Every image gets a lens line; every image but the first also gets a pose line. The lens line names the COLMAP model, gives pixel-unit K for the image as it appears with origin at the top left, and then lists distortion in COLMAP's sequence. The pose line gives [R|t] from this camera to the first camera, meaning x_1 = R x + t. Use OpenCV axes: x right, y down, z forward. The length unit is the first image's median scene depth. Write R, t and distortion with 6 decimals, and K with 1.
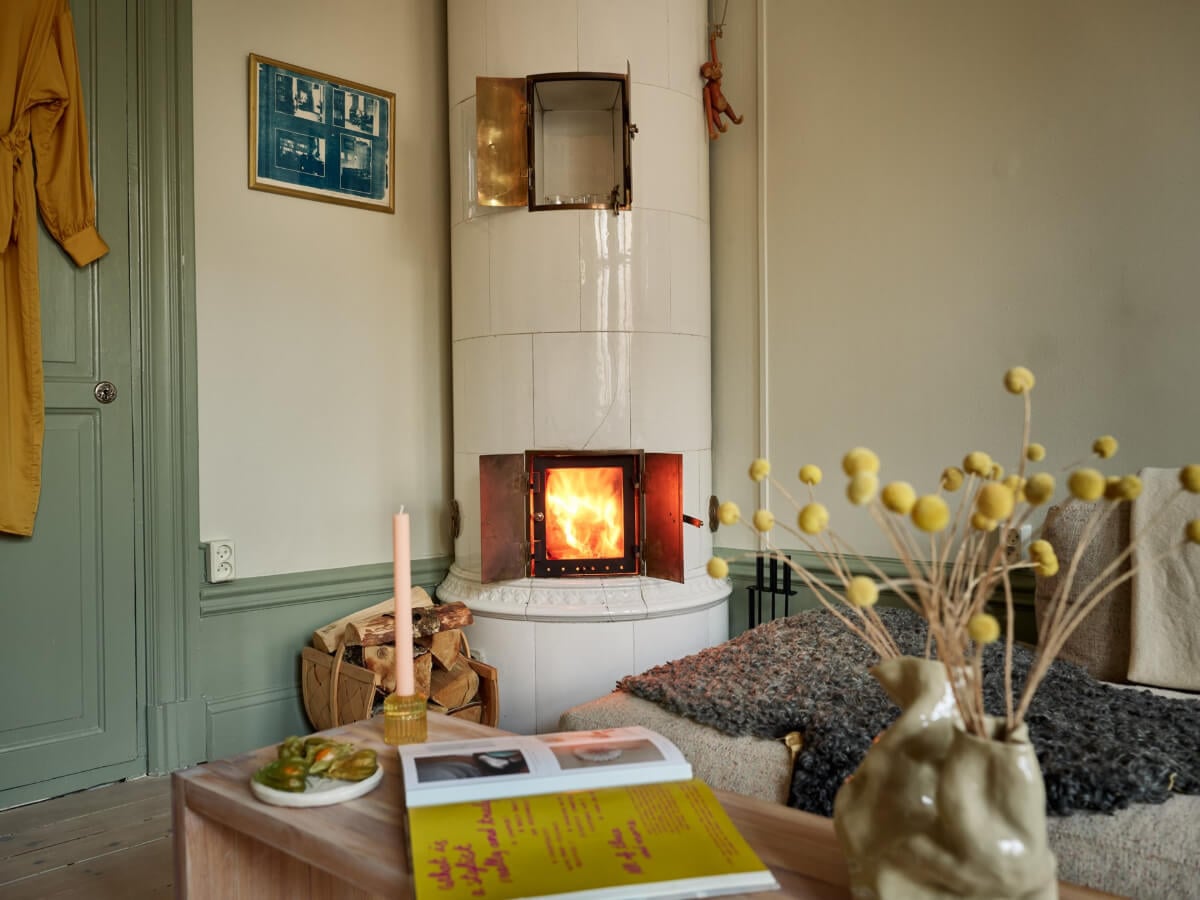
lens RADIAL K [[1039.1, 0, 599.5], [0, 1039.1, 449.4], [0, 0, 1]] dist [0.005323, -0.012867]
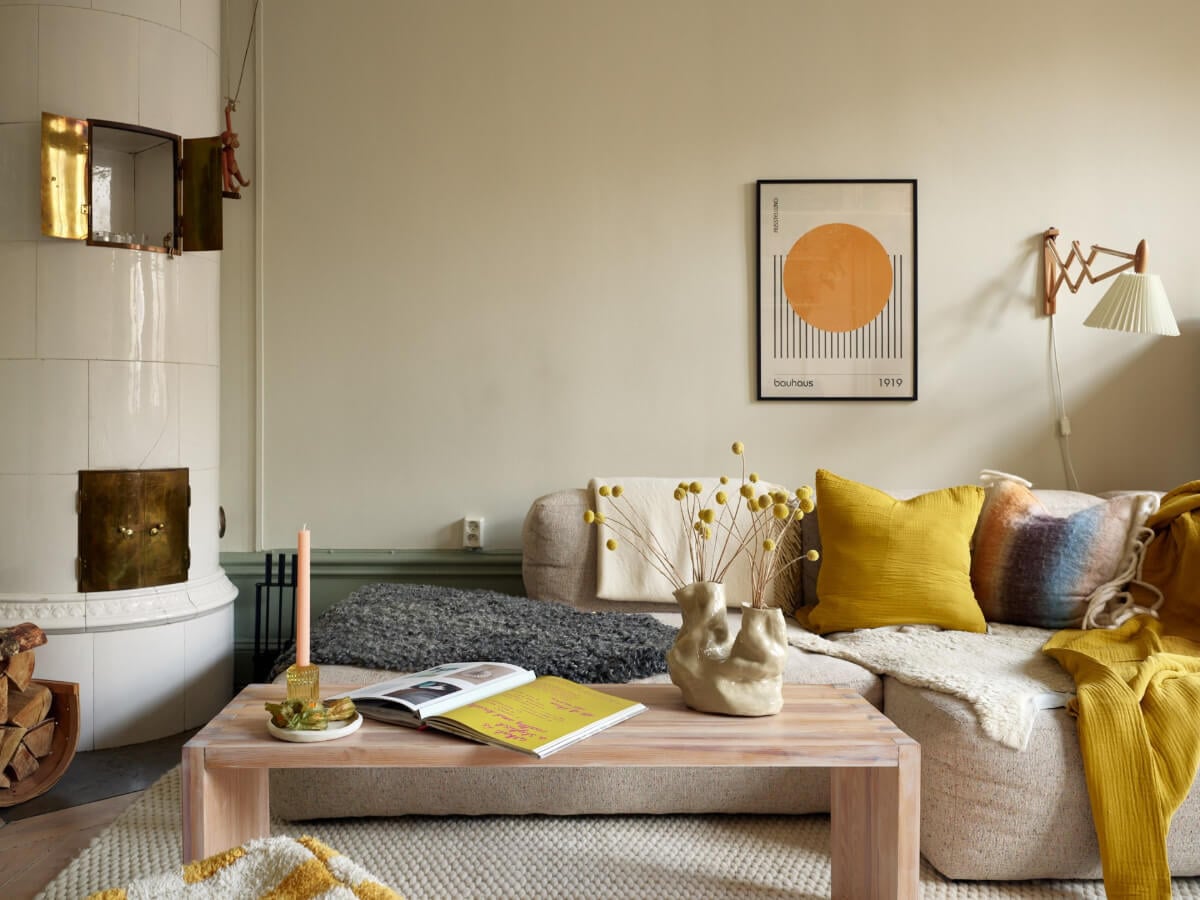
lens RADIAL K [[1039.1, 0, 577.3], [0, 1039.1, 420.8], [0, 0, 1]] dist [0.005323, -0.012867]
pose [[0.730308, 0.016447, 0.682920, -0.424104], [0.002016, 0.999654, -0.026232, -0.021097], [-0.683115, 0.020534, 0.730022, -0.111052]]
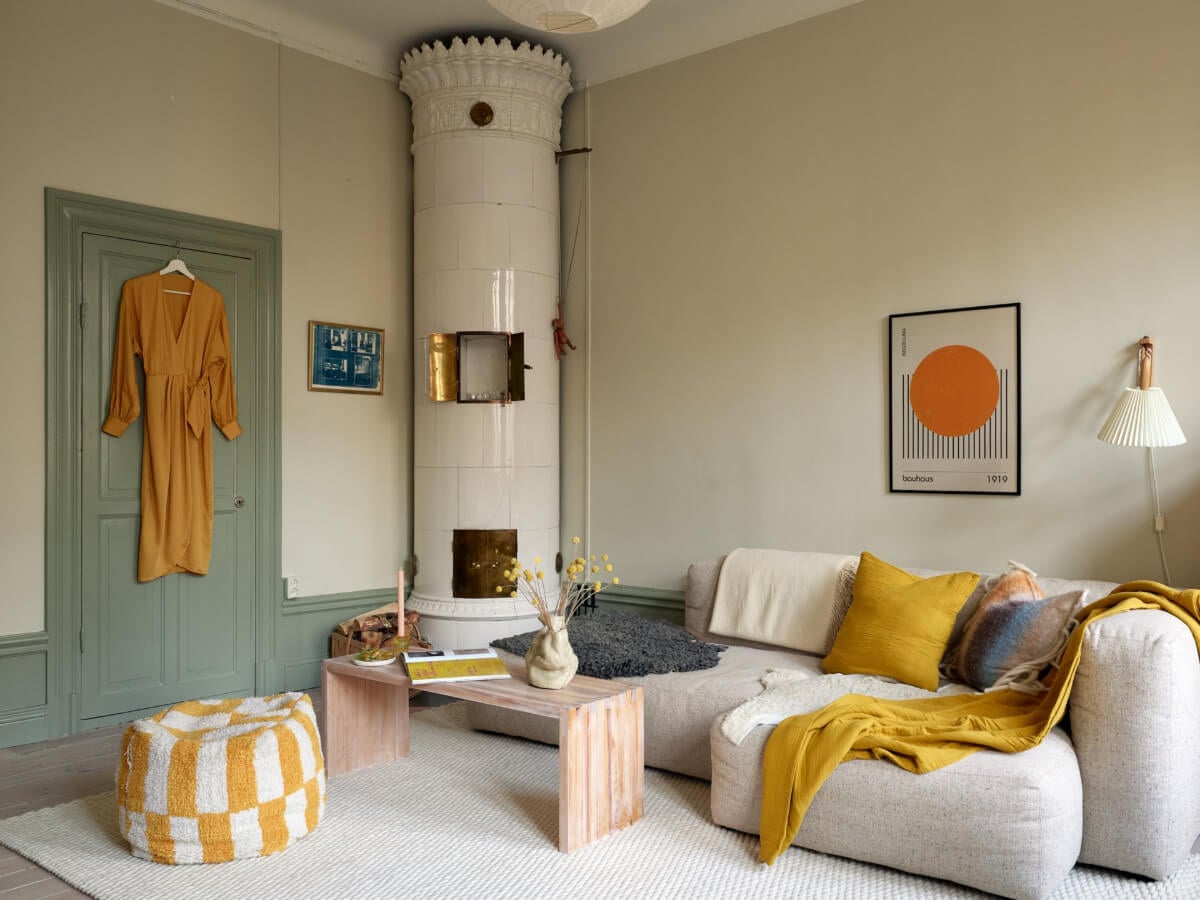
lens RADIAL K [[1039.1, 0, 620.5], [0, 1039.1, 470.3], [0, 0, 1]] dist [0.005323, -0.012867]
pose [[0.997436, 0.014286, 0.070118, 0.097781], [-0.013703, 0.999867, -0.008791, -0.094862], [-0.070234, 0.007808, 0.997500, -0.904688]]
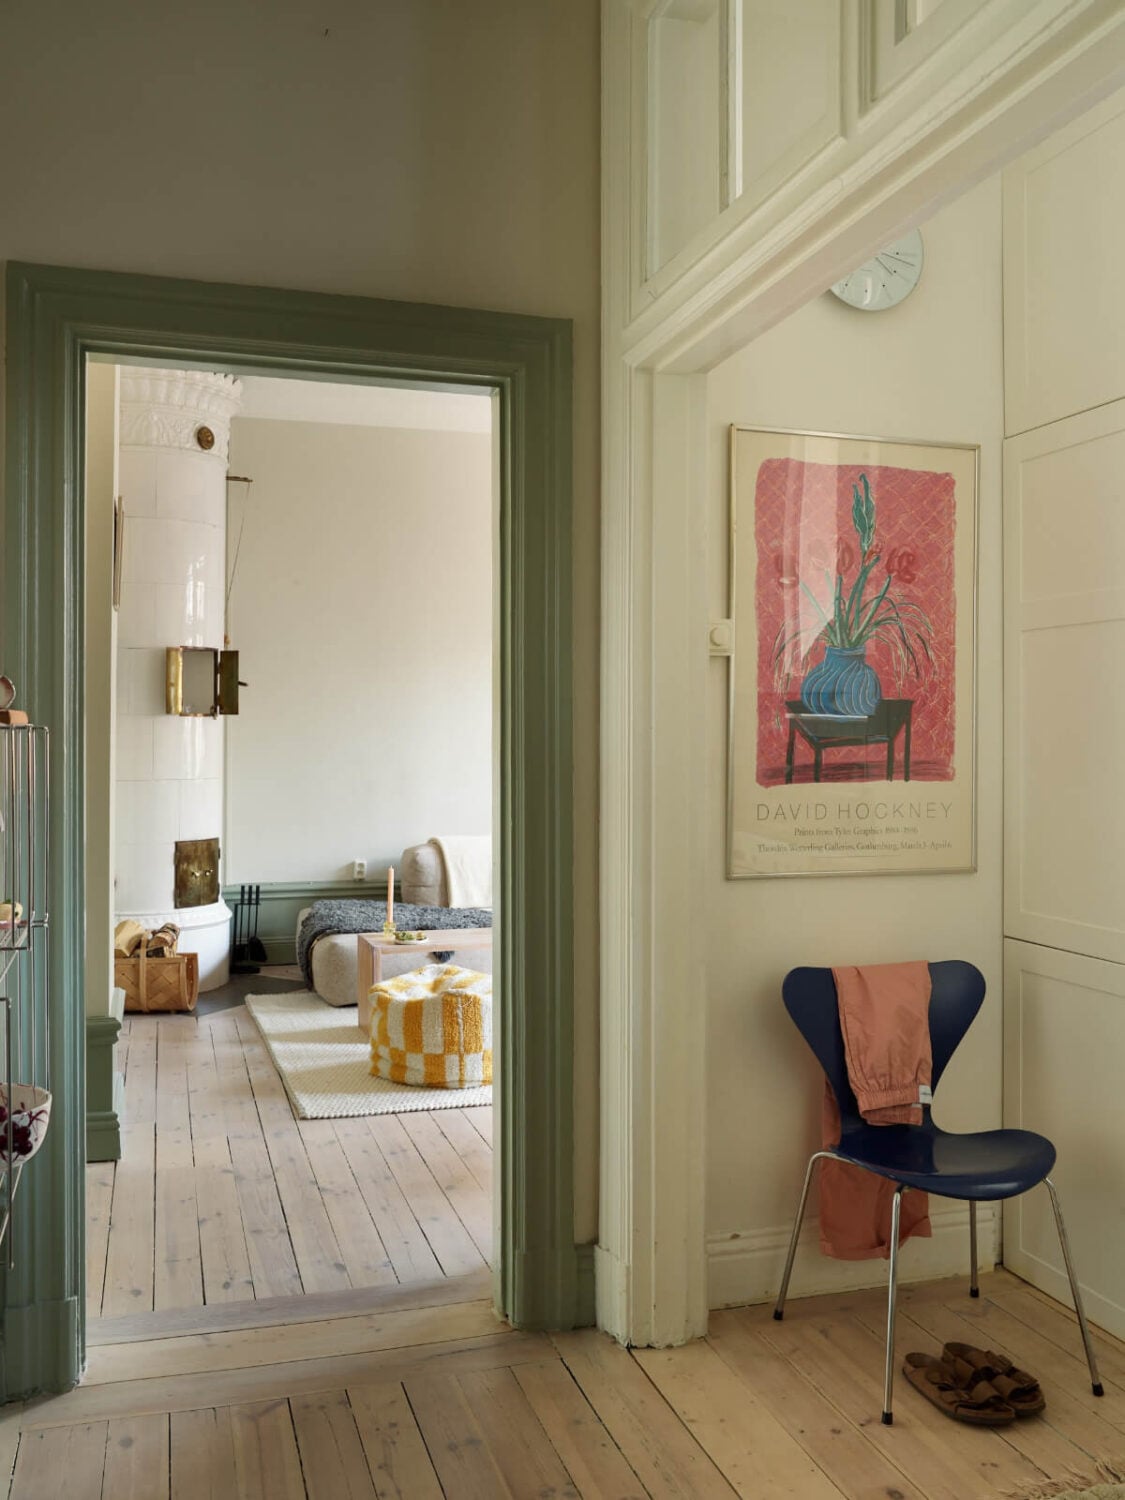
lens RADIAL K [[1298.9, 0, 564.5], [0, 1298.9, 745.9], [0, 0, 1]] dist [0.005323, -0.012867]
pose [[0.489490, 0.006704, 0.871983, -1.806530], [0.007521, 0.999901, -0.011910, -0.141103], [-0.871977, 0.012388, 0.489391, -0.789870]]
